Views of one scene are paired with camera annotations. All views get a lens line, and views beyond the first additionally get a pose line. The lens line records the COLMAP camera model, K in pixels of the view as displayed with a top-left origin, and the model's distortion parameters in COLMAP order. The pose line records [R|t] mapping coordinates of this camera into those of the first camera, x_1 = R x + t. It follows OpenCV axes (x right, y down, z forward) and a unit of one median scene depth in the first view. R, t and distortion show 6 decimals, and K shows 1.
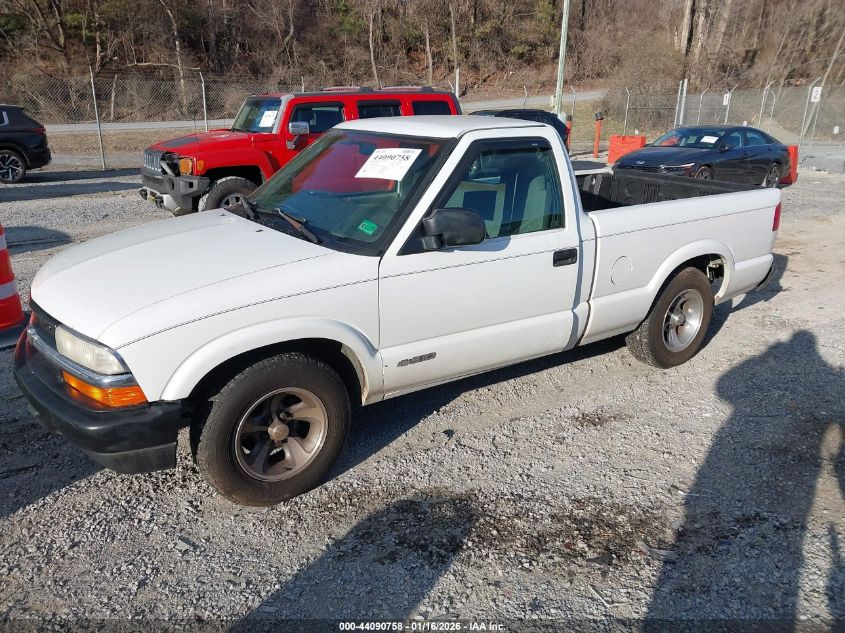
lens RADIAL K [[636.0, 0, 422.5], [0, 636.0, 316.5], [0, 0, 1]] dist [-0.031967, 0.001150]
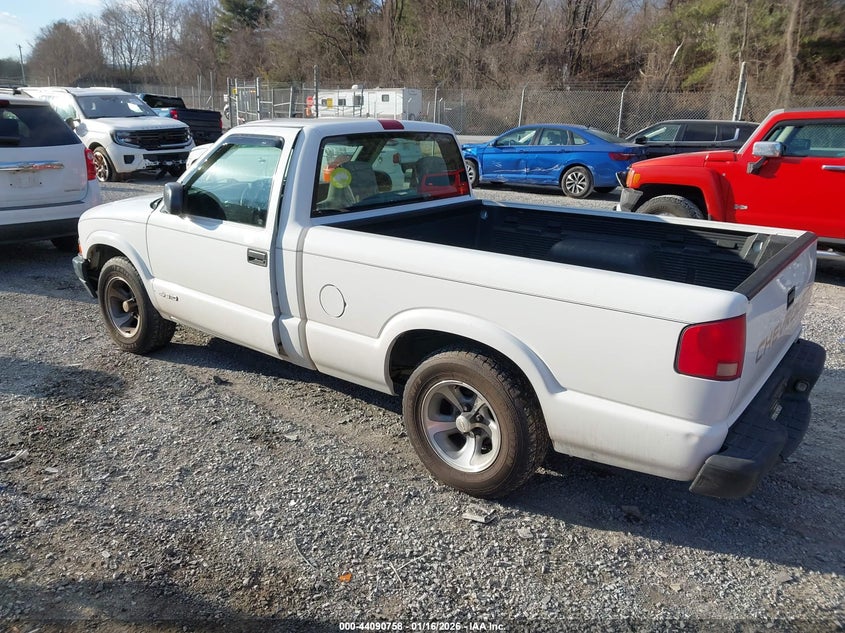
lens RADIAL K [[636.0, 0, 422.5], [0, 636.0, 316.5], [0, 0, 1]] dist [-0.031967, 0.001150]
pose [[0.331774, 0.282497, -0.900068, 1.215315], [-0.321198, 0.930930, 0.173786, -0.259516], [0.886994, 0.231442, 0.399596, 0.851078]]
